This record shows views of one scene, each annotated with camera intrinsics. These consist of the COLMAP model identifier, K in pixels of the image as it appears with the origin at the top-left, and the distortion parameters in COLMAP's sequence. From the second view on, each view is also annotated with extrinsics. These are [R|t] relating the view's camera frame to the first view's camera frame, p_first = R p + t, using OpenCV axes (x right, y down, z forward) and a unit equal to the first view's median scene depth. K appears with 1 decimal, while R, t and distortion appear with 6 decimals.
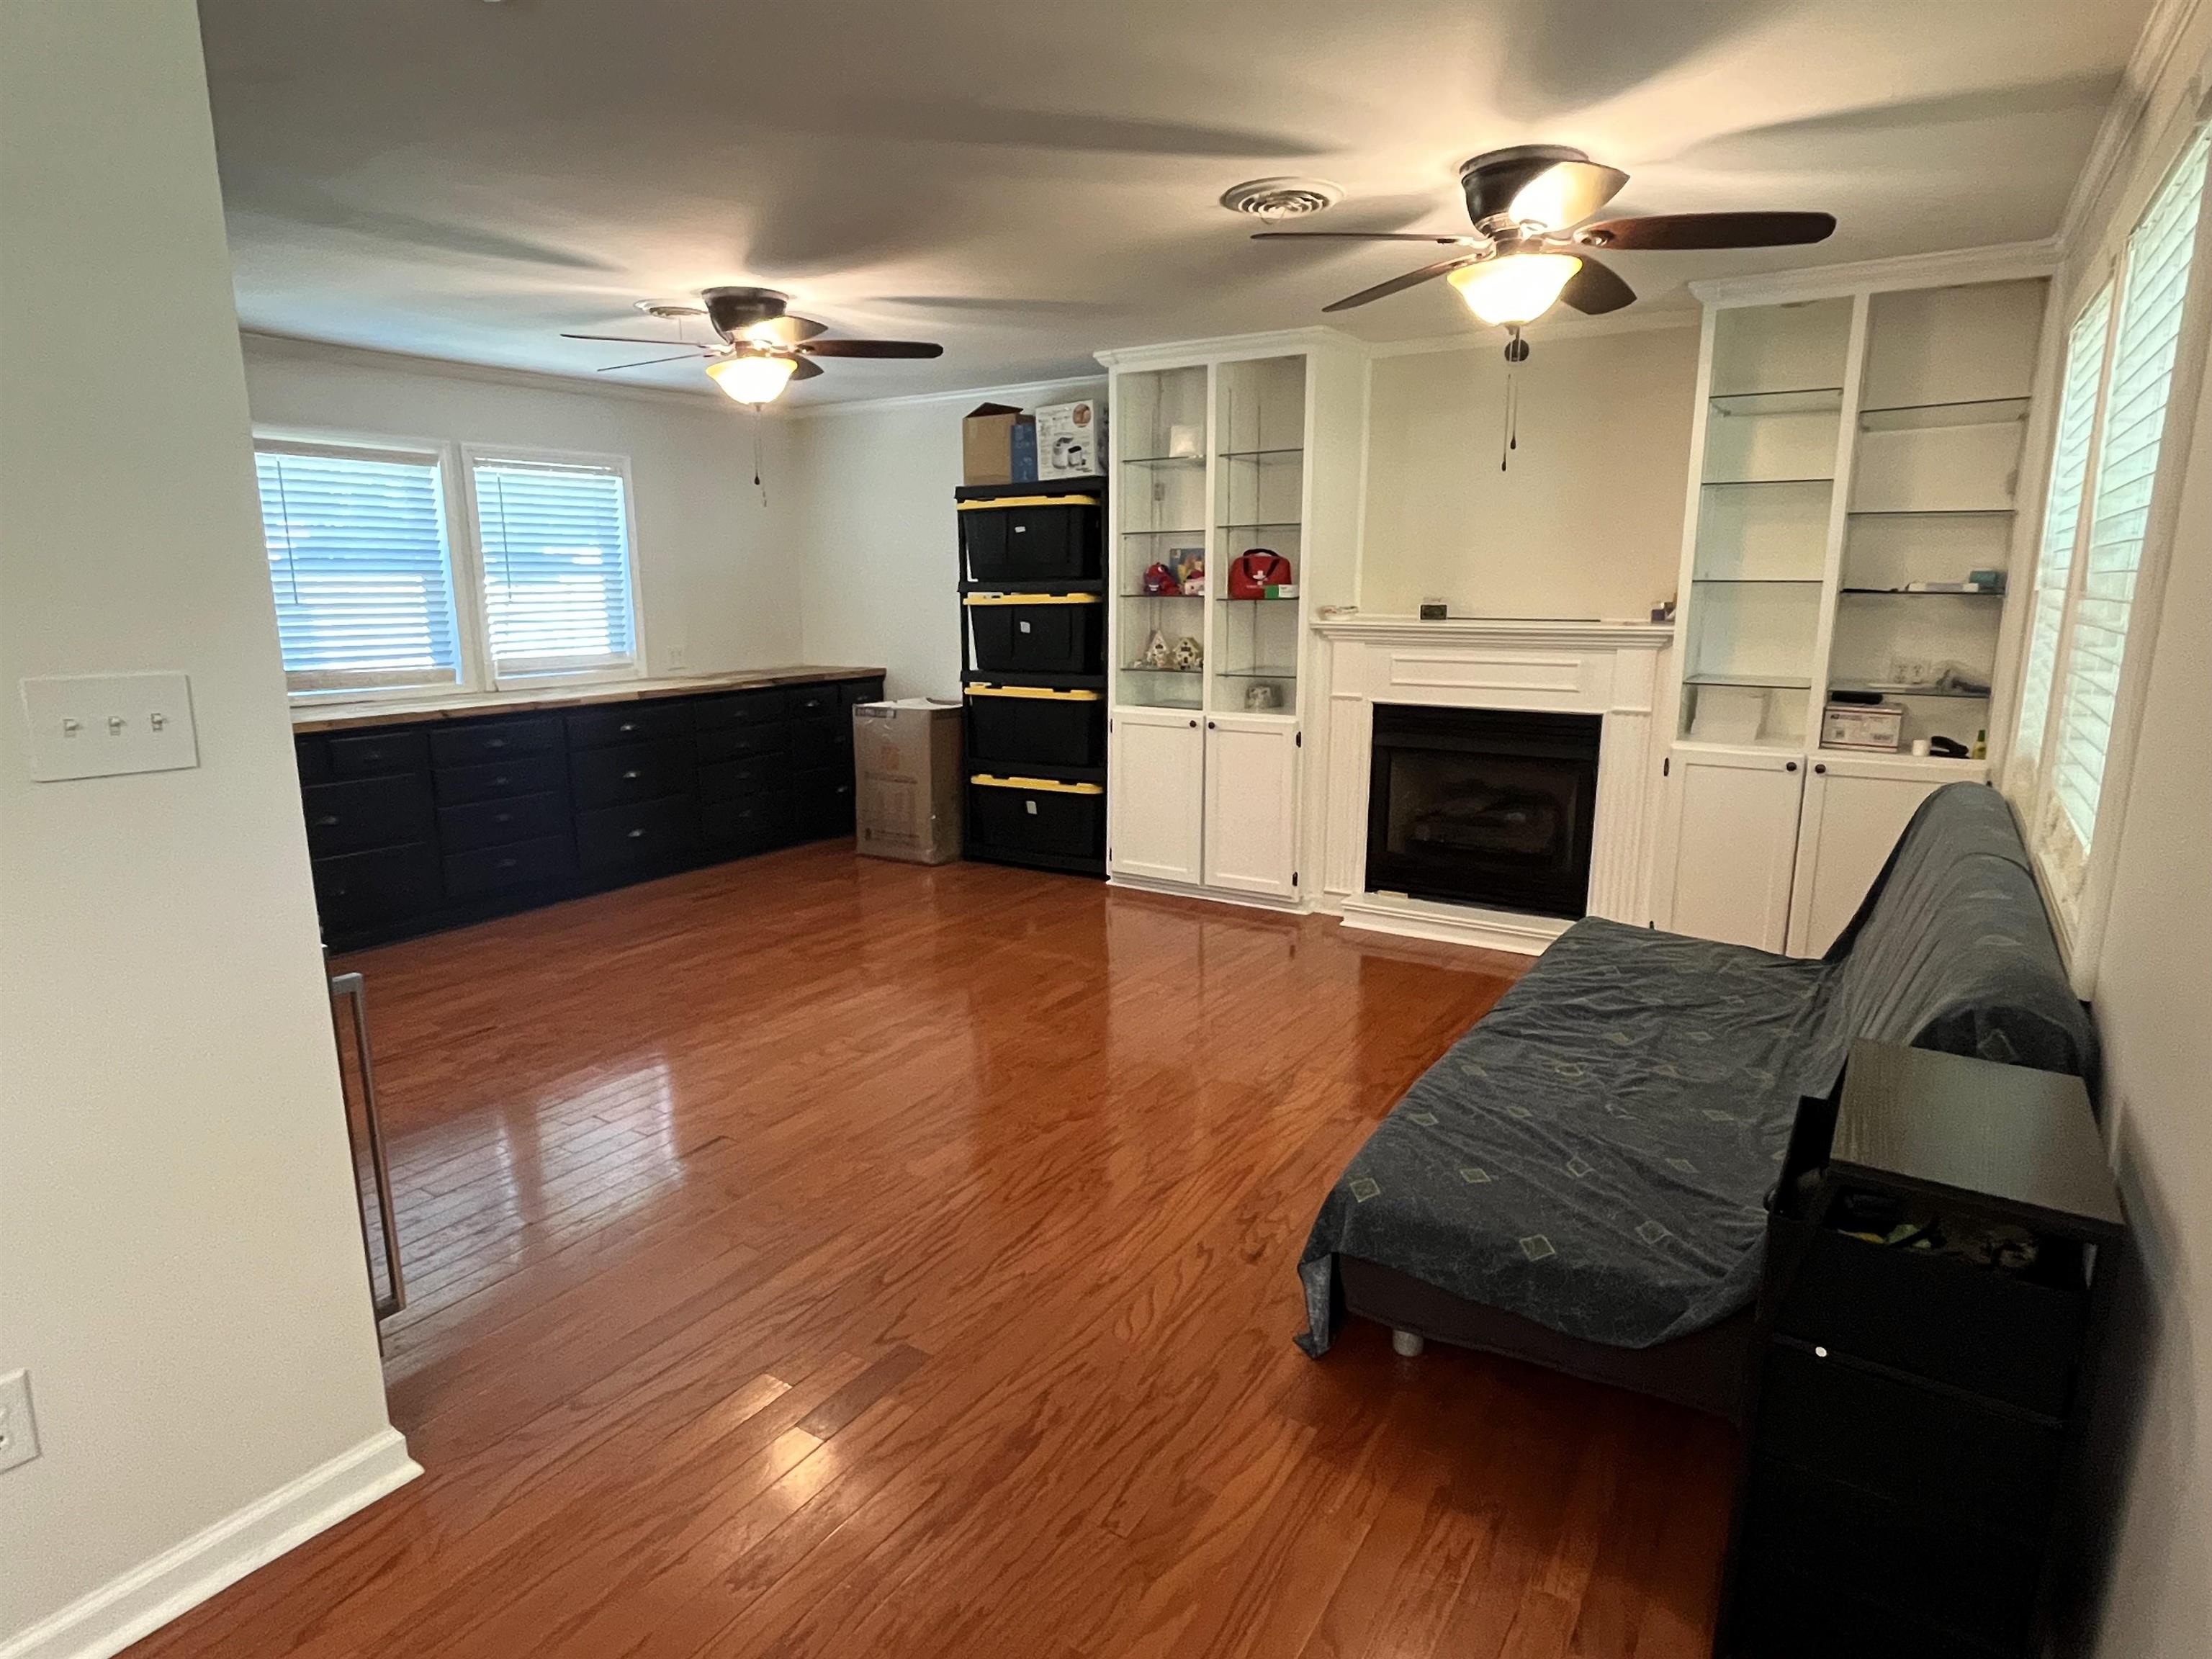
lens RADIAL K [[1230.7, 0, 1092.7], [0, 1230.7, 817.0], [0, 0, 1]] dist [-0.001122, 0.002370]
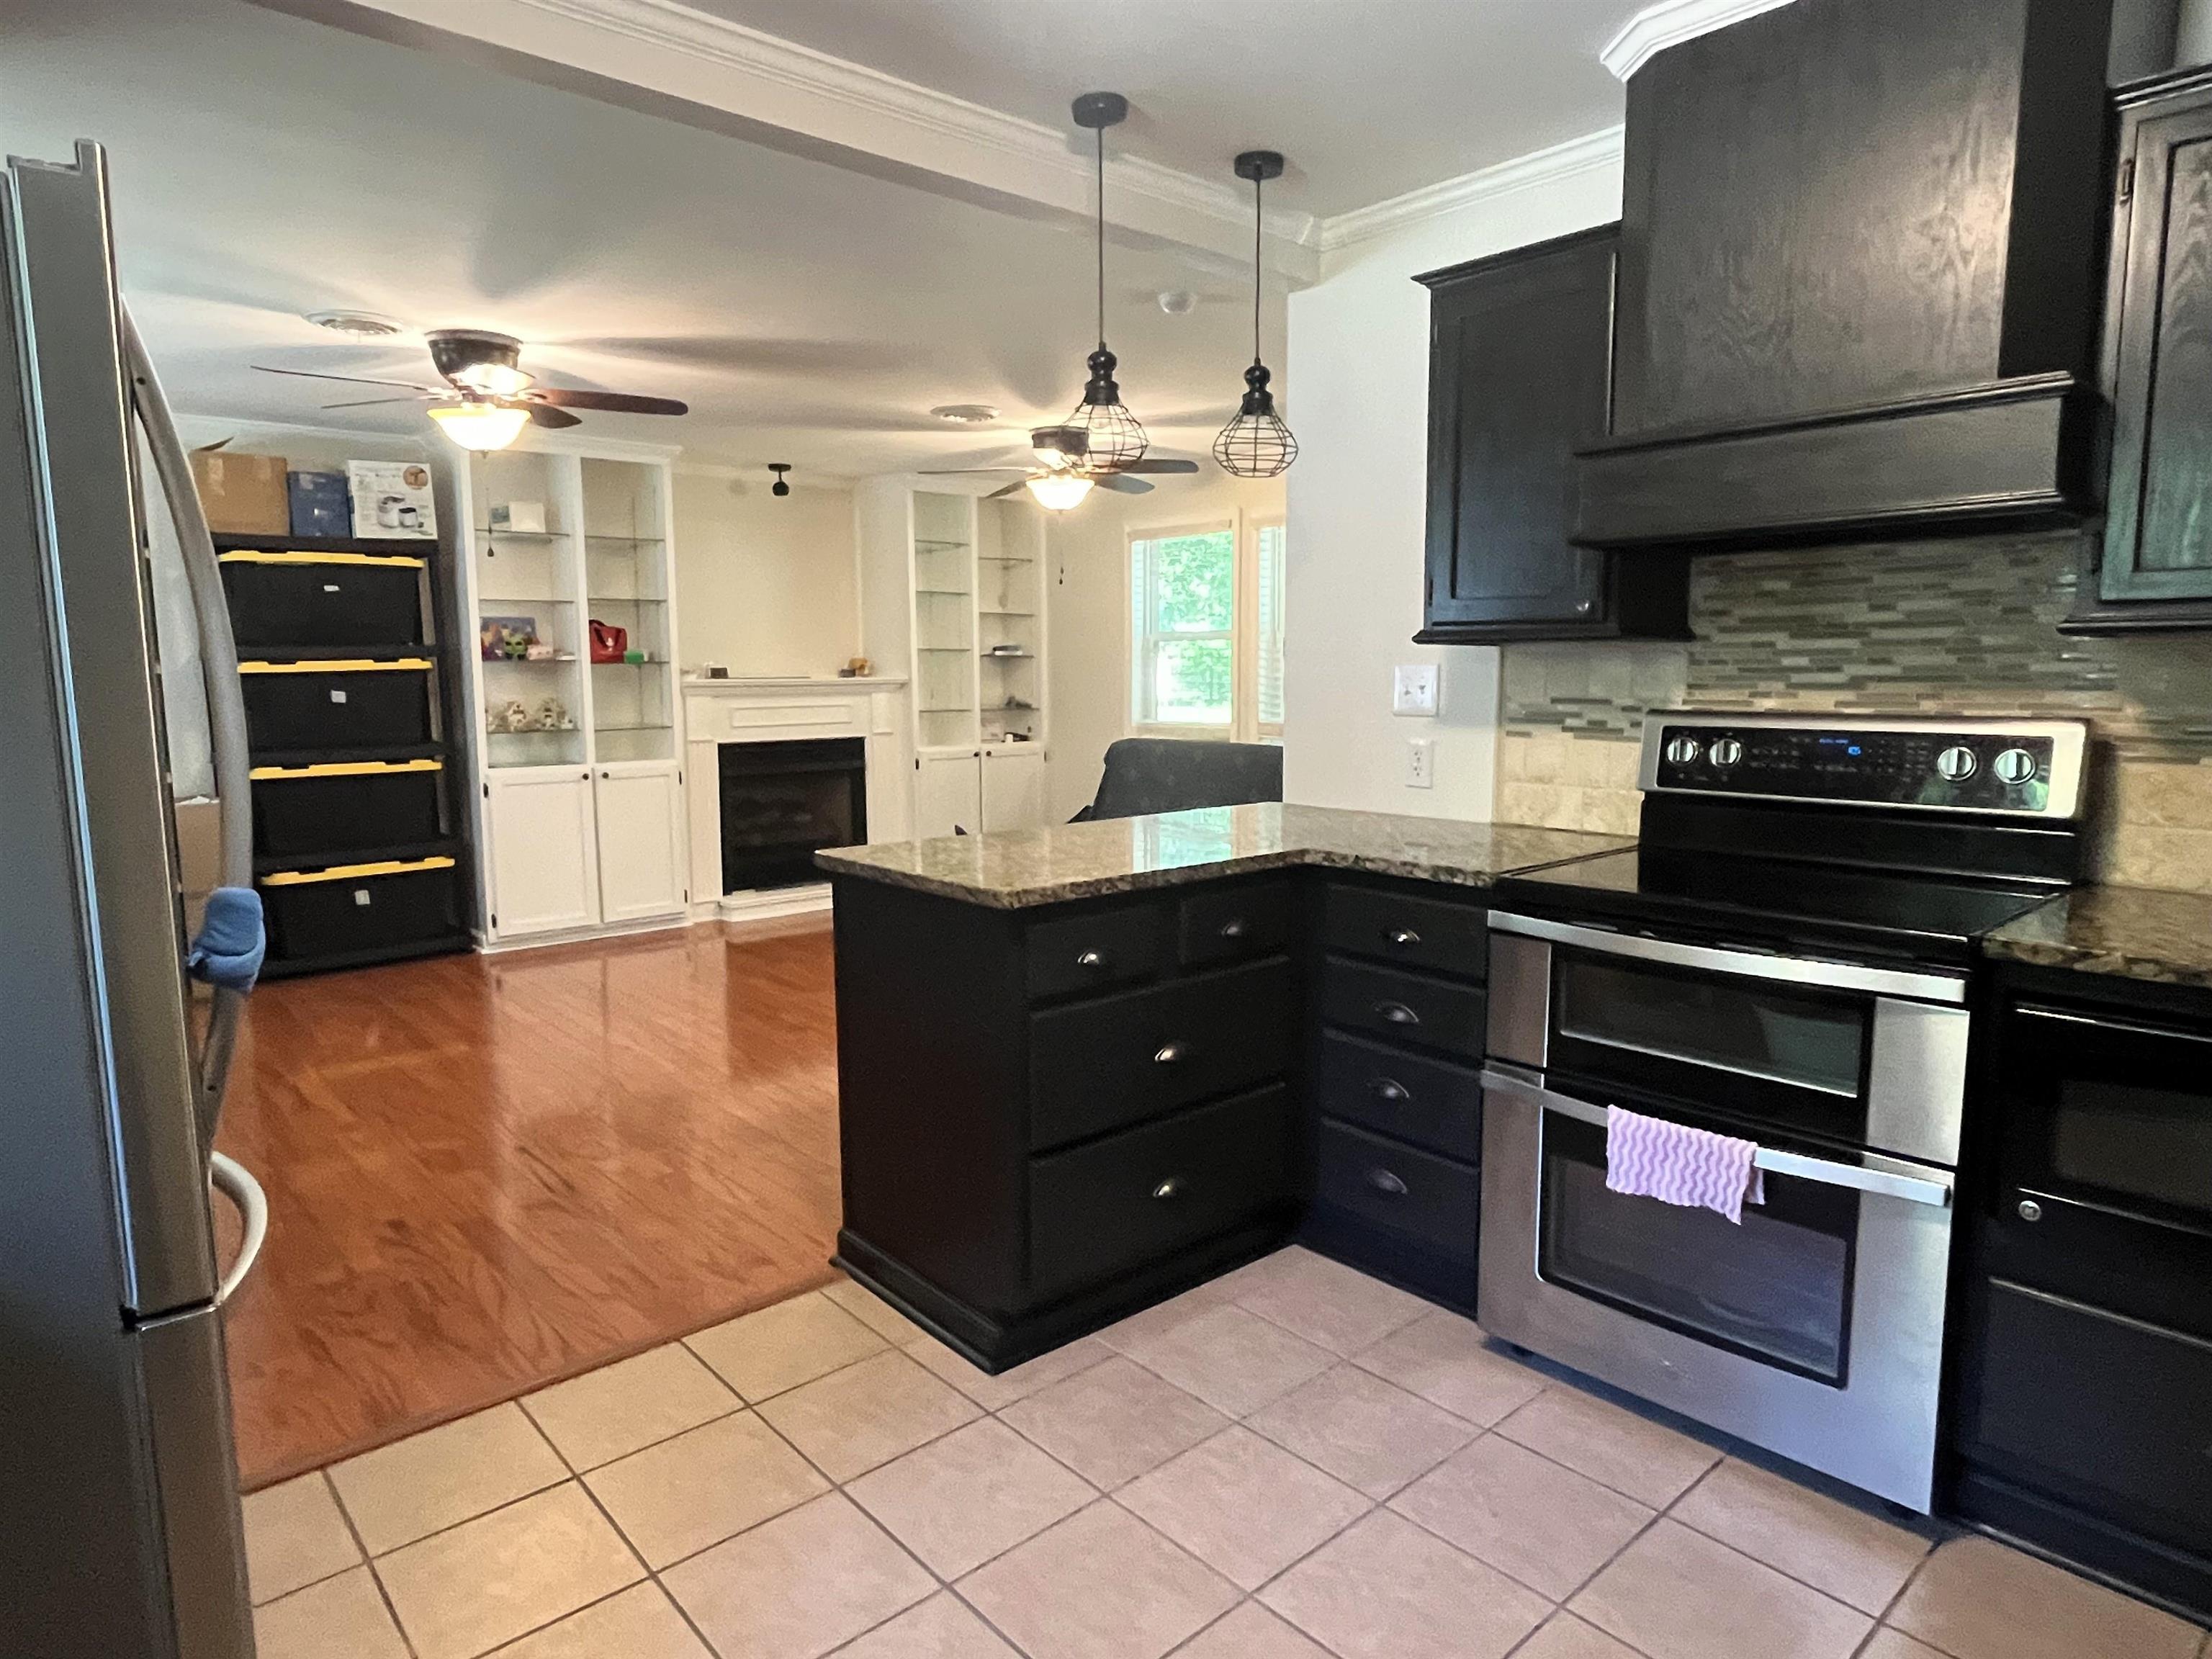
lens RADIAL K [[1319.3, 0, 1097.0], [0, 1319.3, 819.3], [0, 0, 1]] dist [0.013117, 0.001047]
pose [[0.271422, -0.109811, 0.956176, -0.908596], [0.188678, 0.980264, 0.059019, -0.021772], [-0.943785, 0.164390, 0.286784, 0.239032]]
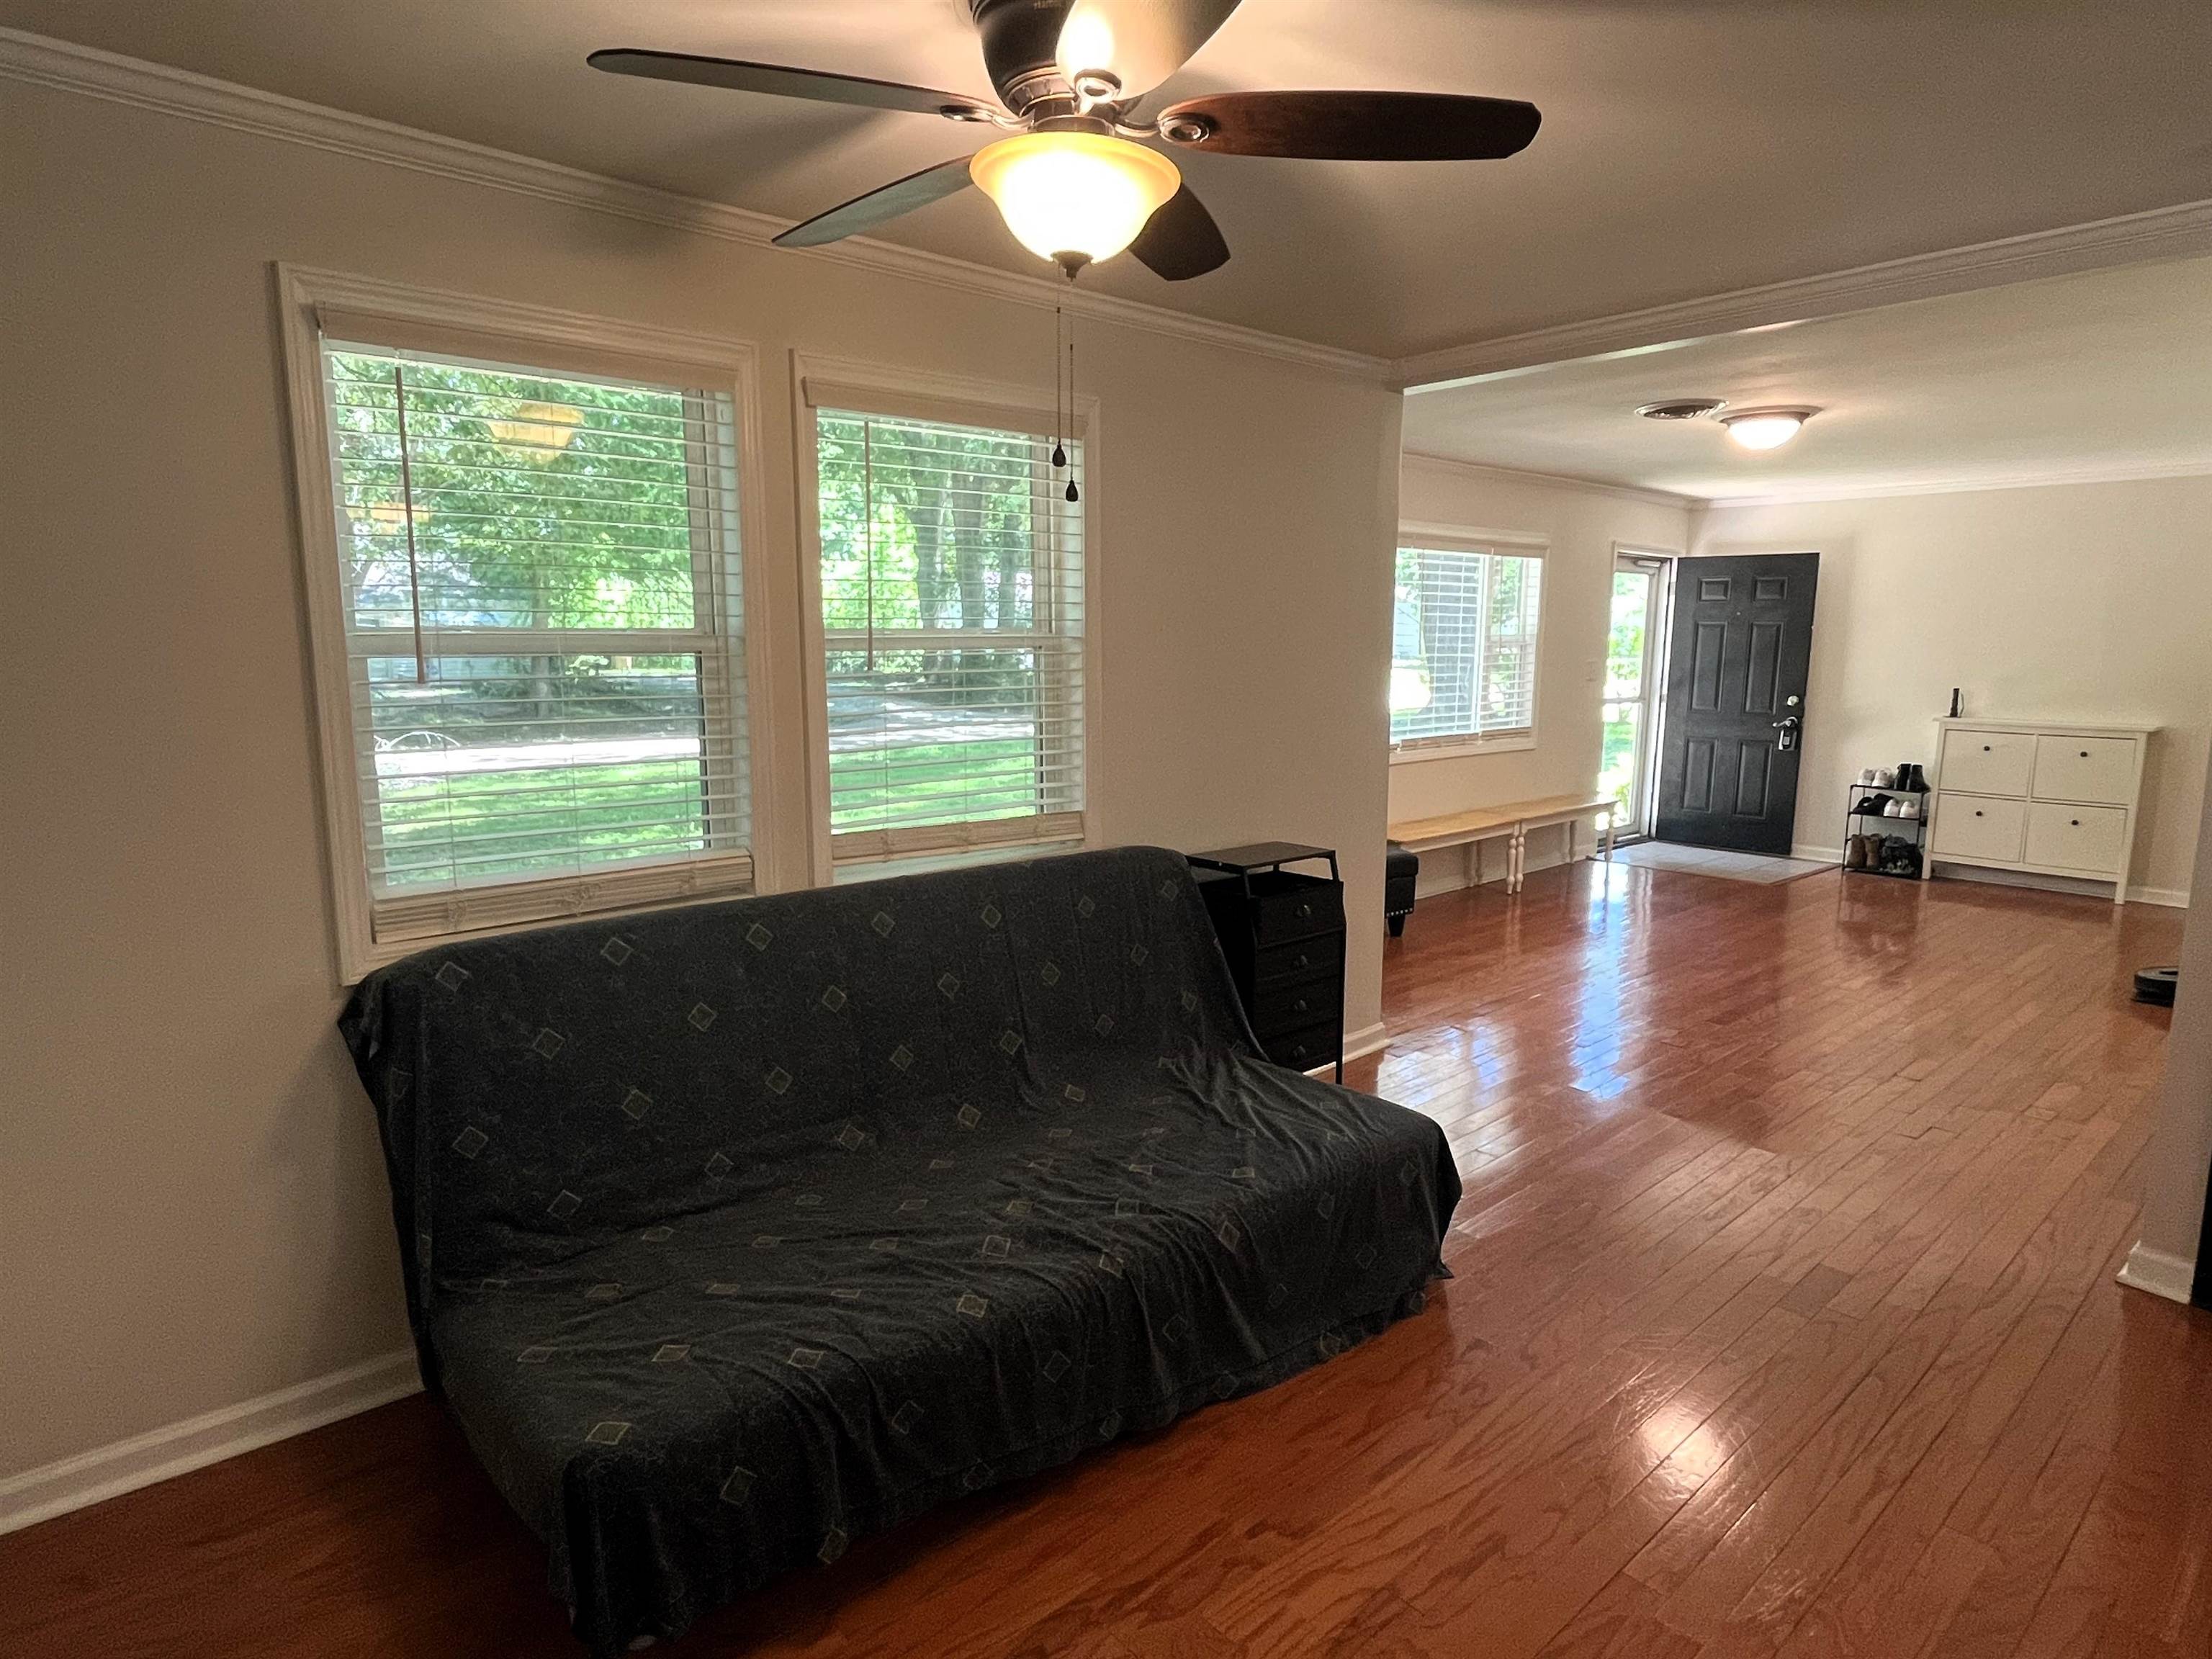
lens RADIAL K [[1230.7, 0, 1088.4], [0, 1230.7, 827.5], [0, 0, 1]] dist [-0.001122, 0.002370]
pose [[-0.960707, -0.039362, 0.274758, 0.083026], [0.056025, 0.942019, 0.330848, -0.184971], [-0.271850, 0.333242, -0.902800, 0.894824]]
